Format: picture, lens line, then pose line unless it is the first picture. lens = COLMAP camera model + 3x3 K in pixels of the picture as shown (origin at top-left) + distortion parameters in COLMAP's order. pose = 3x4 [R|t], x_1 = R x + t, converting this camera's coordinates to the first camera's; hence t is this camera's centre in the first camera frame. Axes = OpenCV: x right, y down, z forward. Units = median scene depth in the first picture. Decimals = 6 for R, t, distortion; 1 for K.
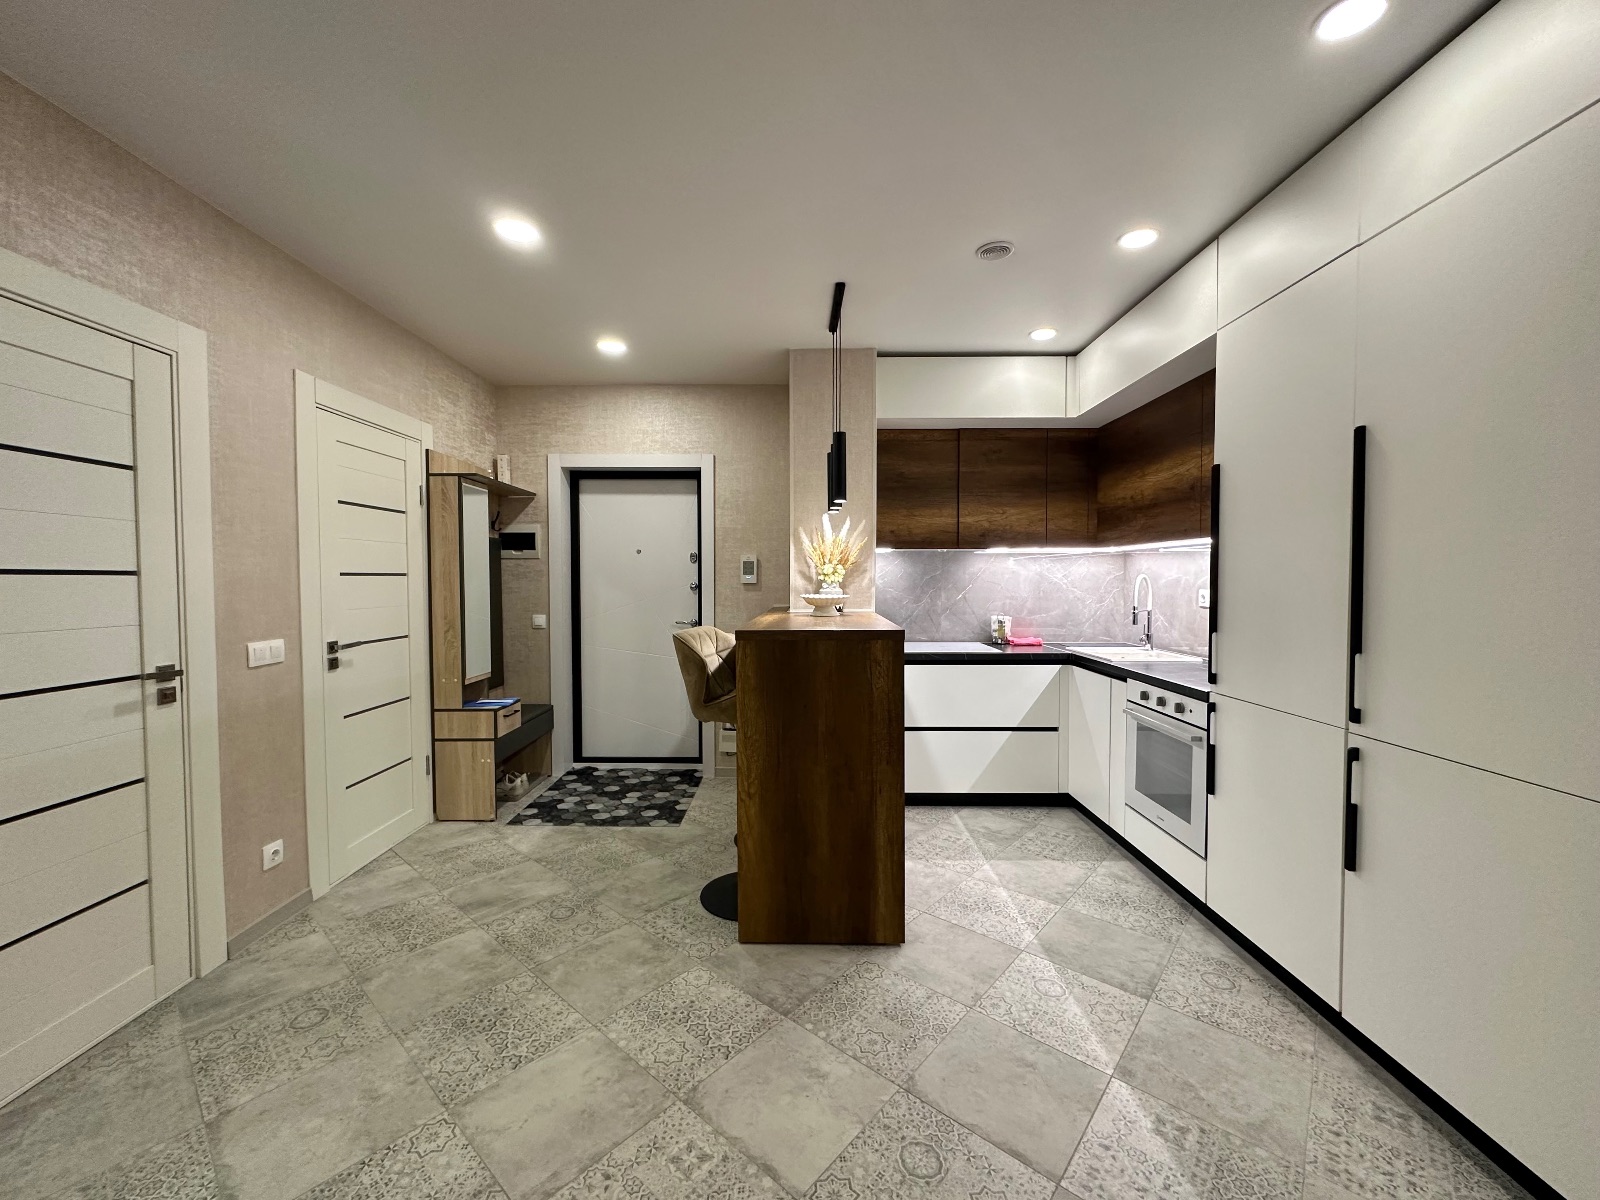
lens RADIAL K [[638.9, 0, 800.0], [0, 638.9, 600.0], [0, 0, 1]] dist [0.000436, 0.000062]
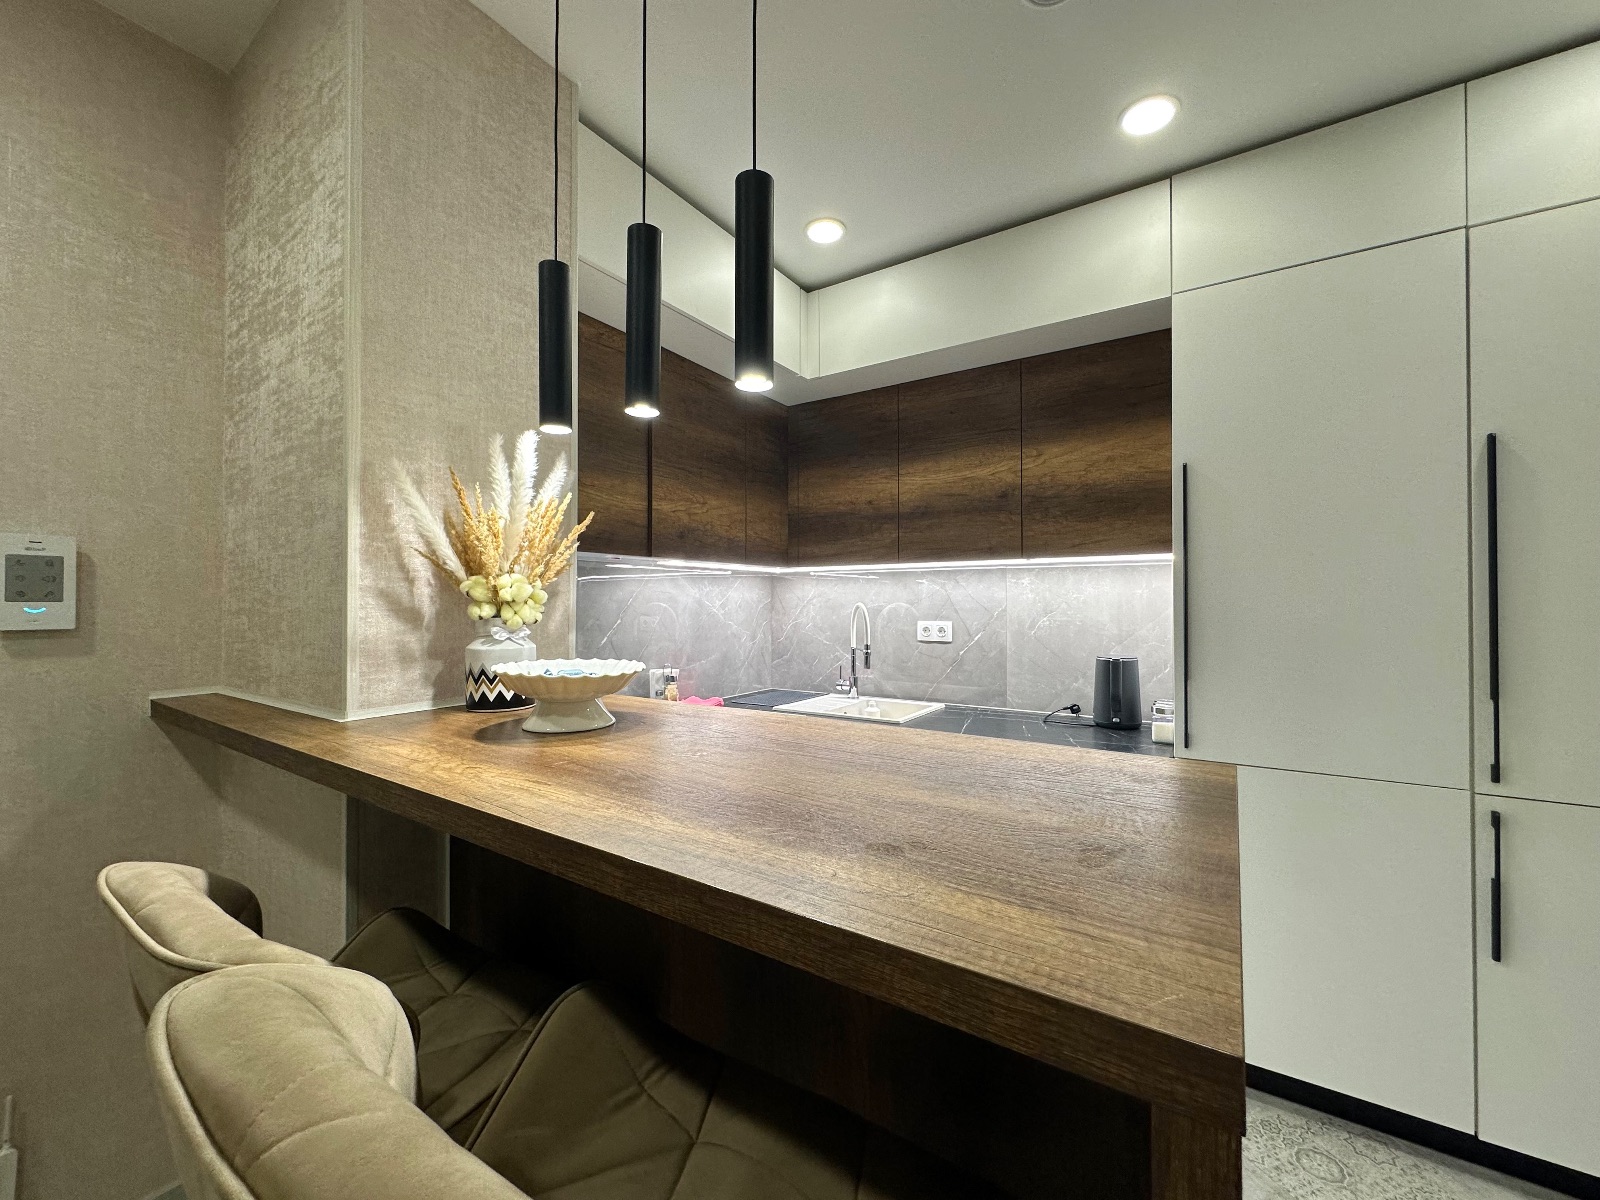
lens RADIAL K [[638.9, 0, 800.0], [0, 638.9, 600.0], [0, 0, 1]] dist [0.000436, 0.000062]
pose [[0.538861, 0.004551, 0.842382, -0.165043], [0.030476, 0.999225, -0.024894, -0.026349], [-0.841843, 0.039087, 0.538305, 0.640912]]
